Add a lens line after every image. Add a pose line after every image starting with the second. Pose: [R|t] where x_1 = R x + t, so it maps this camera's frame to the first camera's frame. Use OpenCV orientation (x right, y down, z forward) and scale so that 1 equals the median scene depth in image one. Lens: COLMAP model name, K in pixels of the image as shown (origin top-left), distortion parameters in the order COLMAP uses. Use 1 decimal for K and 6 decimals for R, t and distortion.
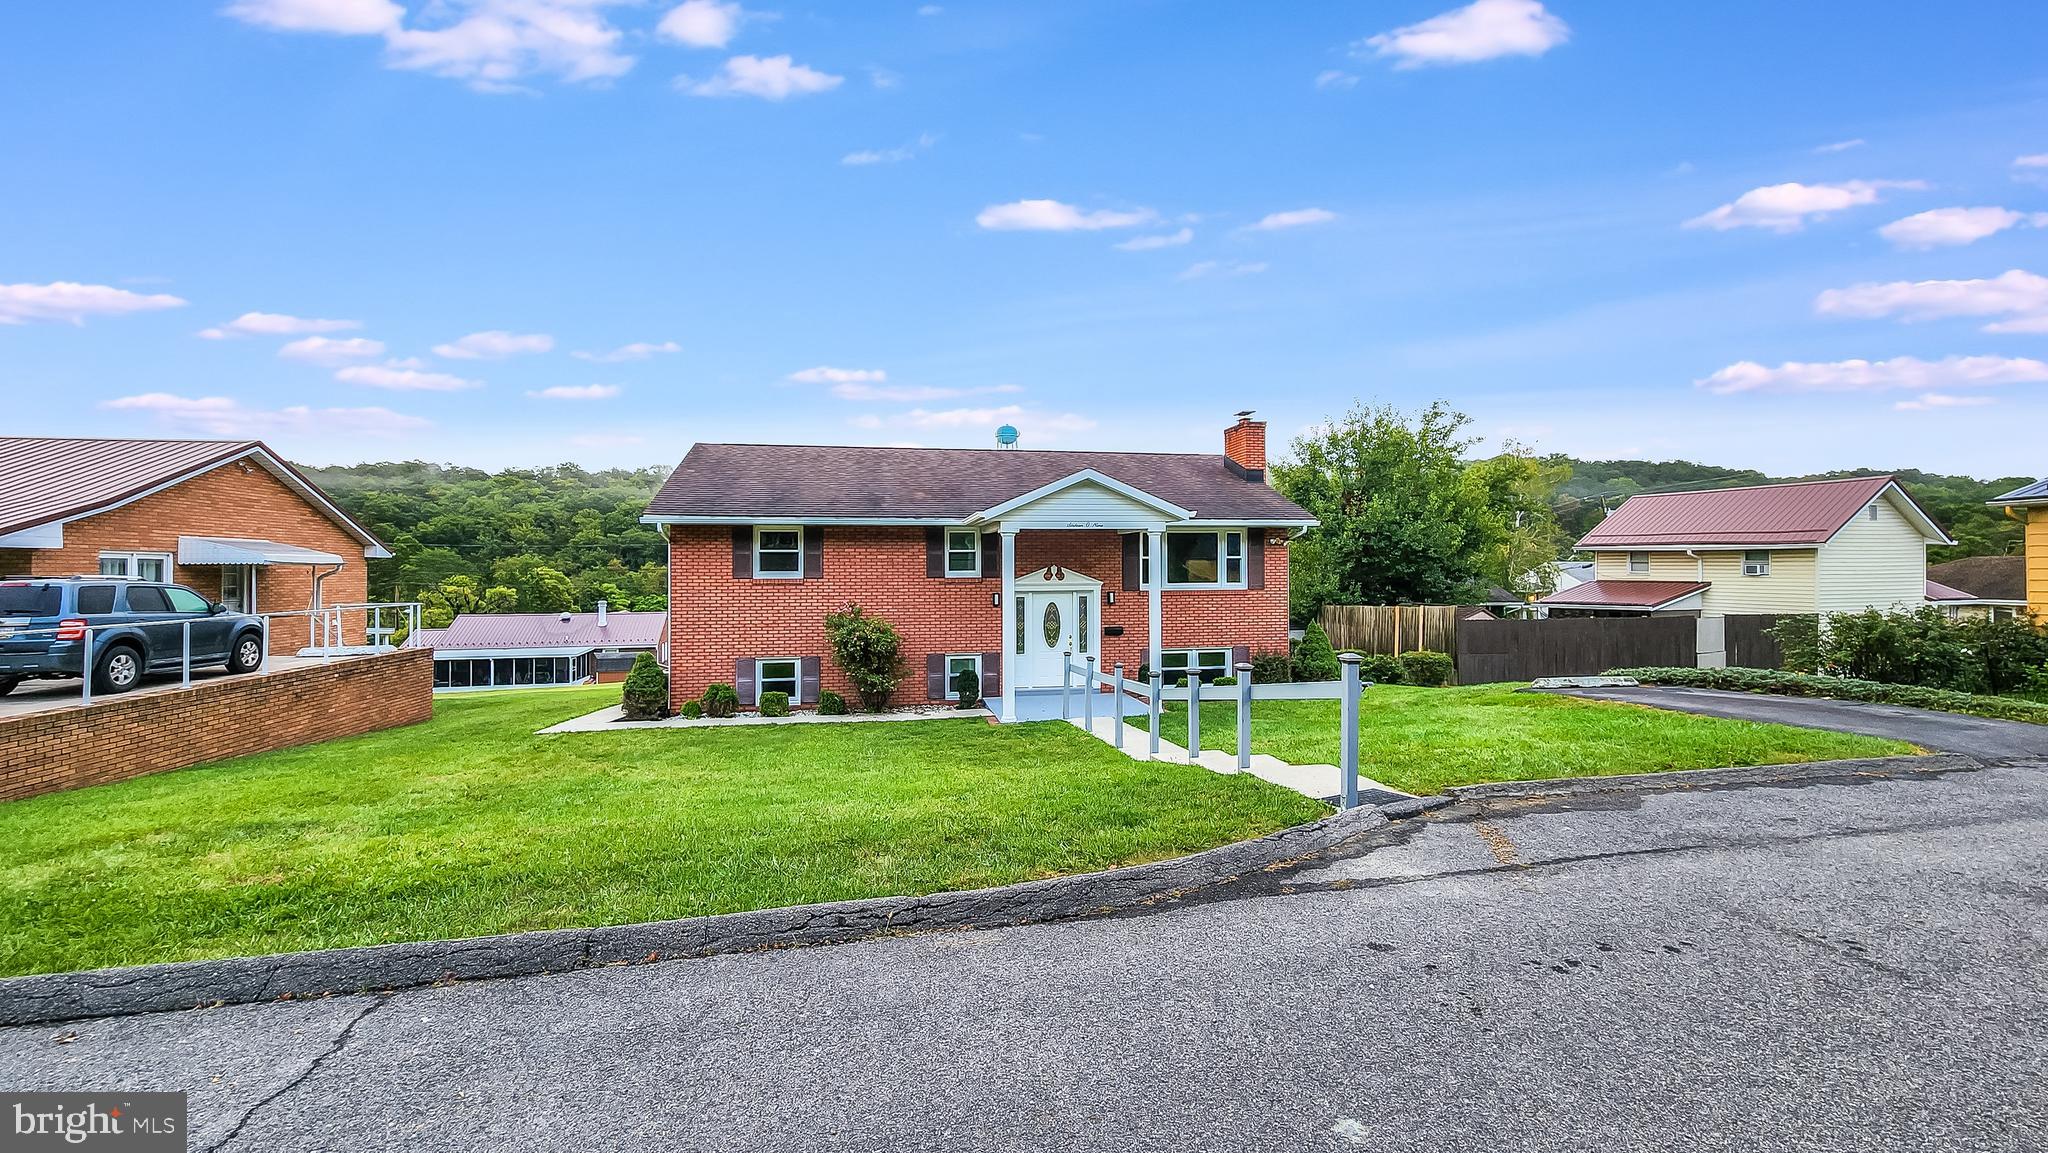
lens RADIAL K [[820.4, 0, 1022.7], [0, 820.4, 578.5], [0, 0, 1]] dist [-0.002334, -0.000232]
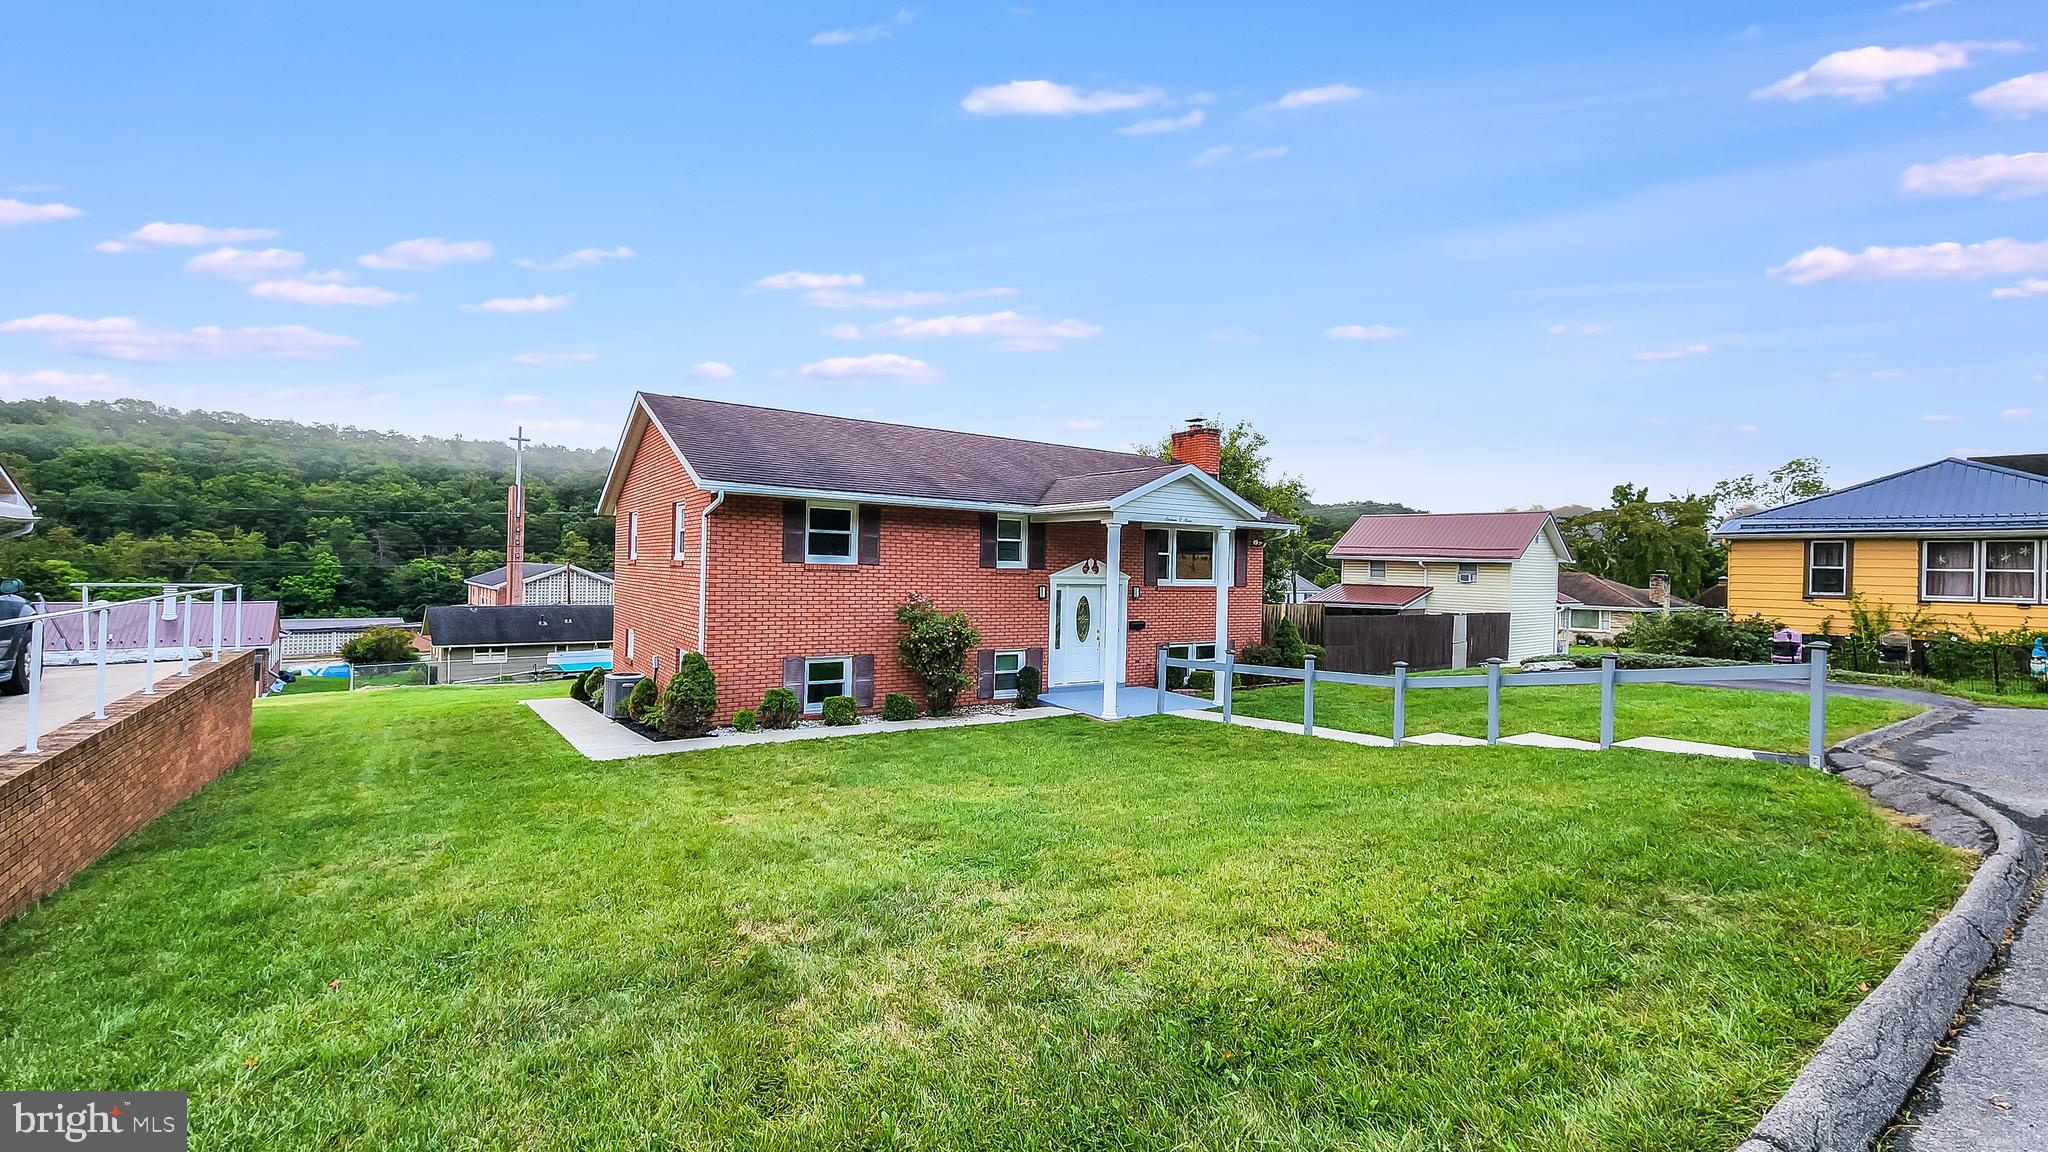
lens RADIAL K [[839.4, 0, 1010.4], [0, 839.4, 573.2], [0, 0, 1]] dist [-0.001009, 0.000658]
pose [[0.920242, 0.024644, 0.390574, -0.421533], [-0.024650, 0.999684, -0.004998, 0.008552], [-0.390573, -0.005028, 0.920558, 0.109640]]
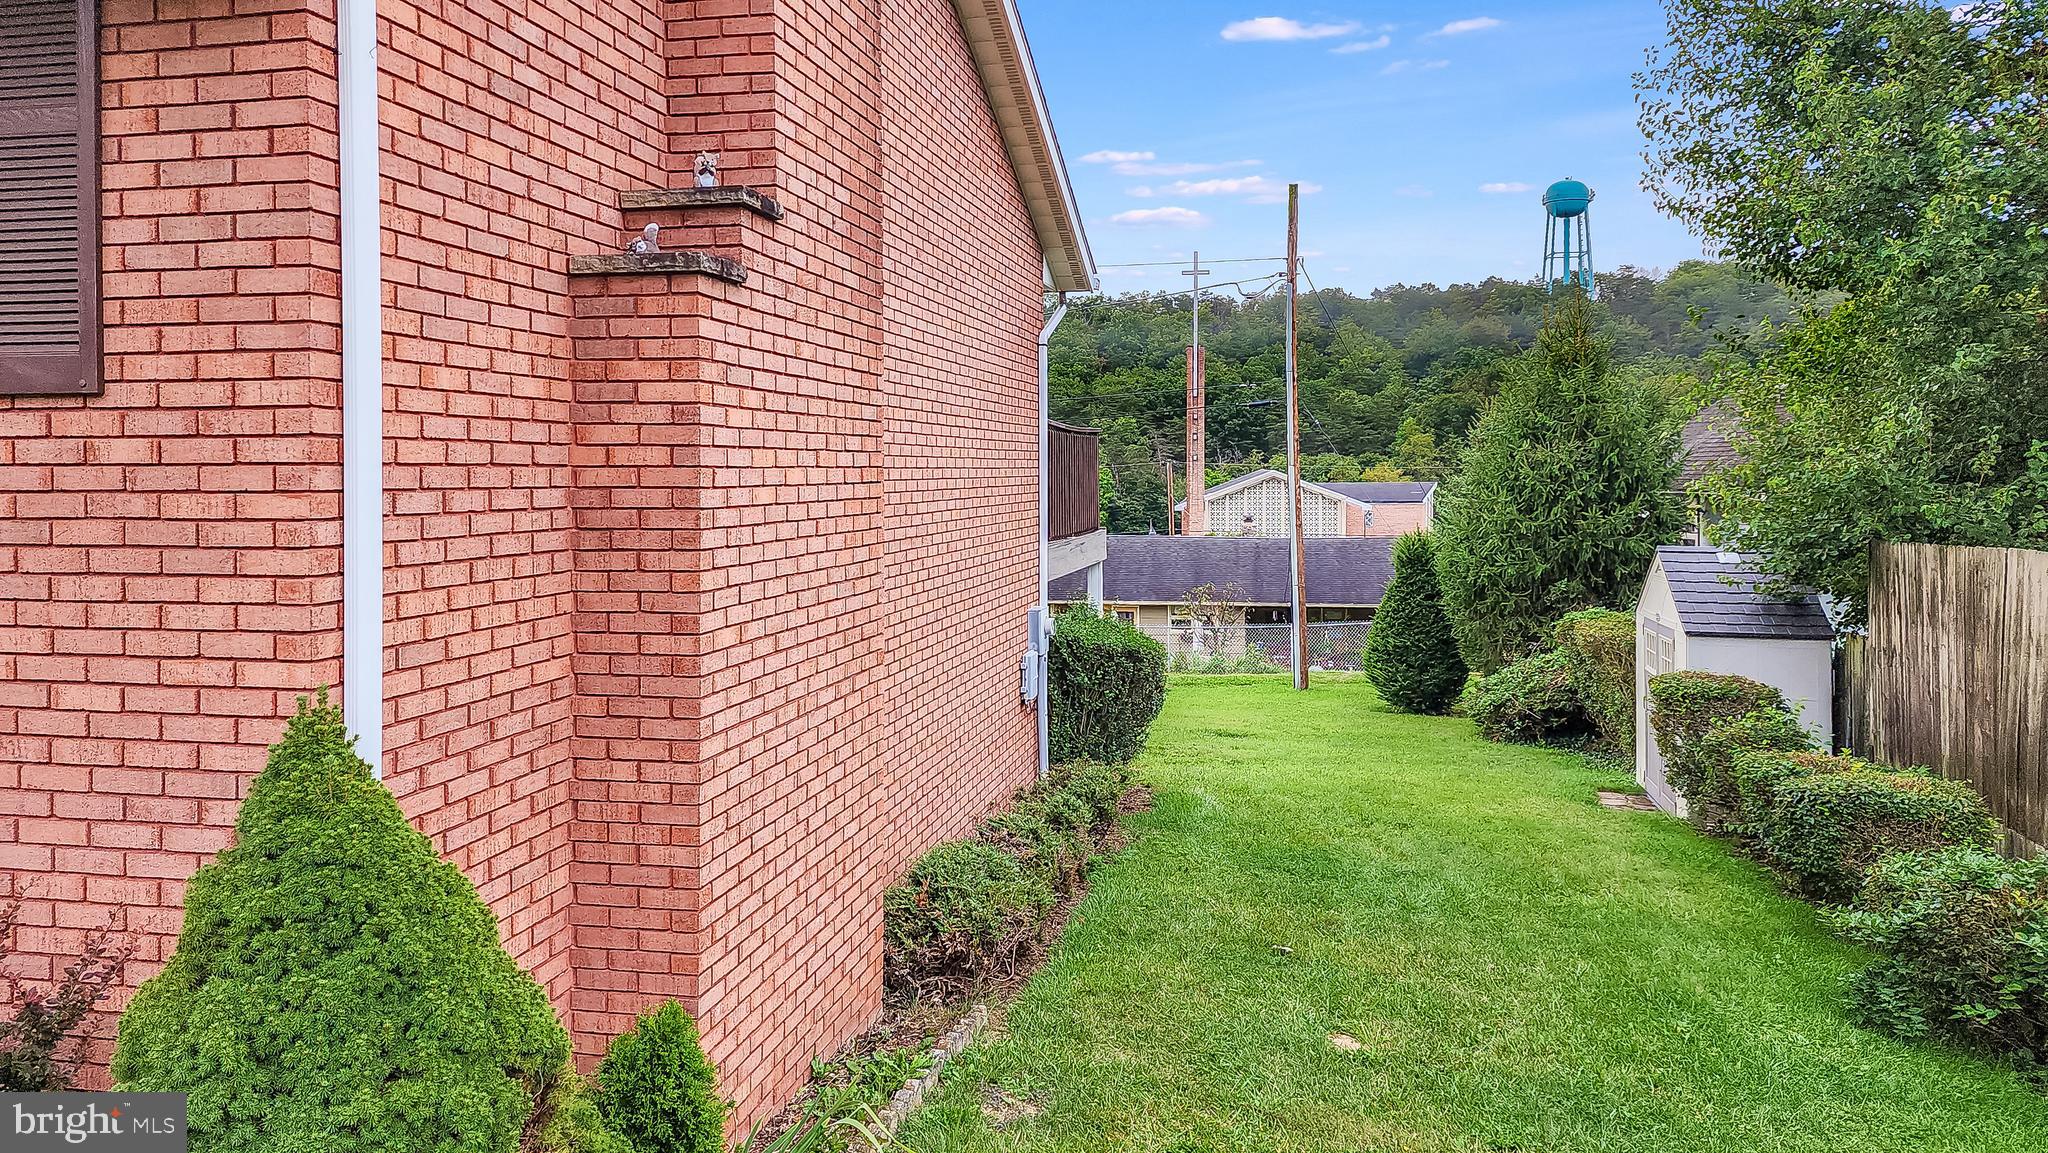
lens RADIAL K [[1437.9, 0, 1044.3], [0, 1437.9, 489.3], [0, 0, 1]] dist [0.055868, -0.034674]
pose [[0.929818, 0.005981, -0.367970, 0.490798], [-0.002659, 0.999951, 0.009535, 0.023988], [0.368009, -0.007887, 0.929789, 0.864424]]
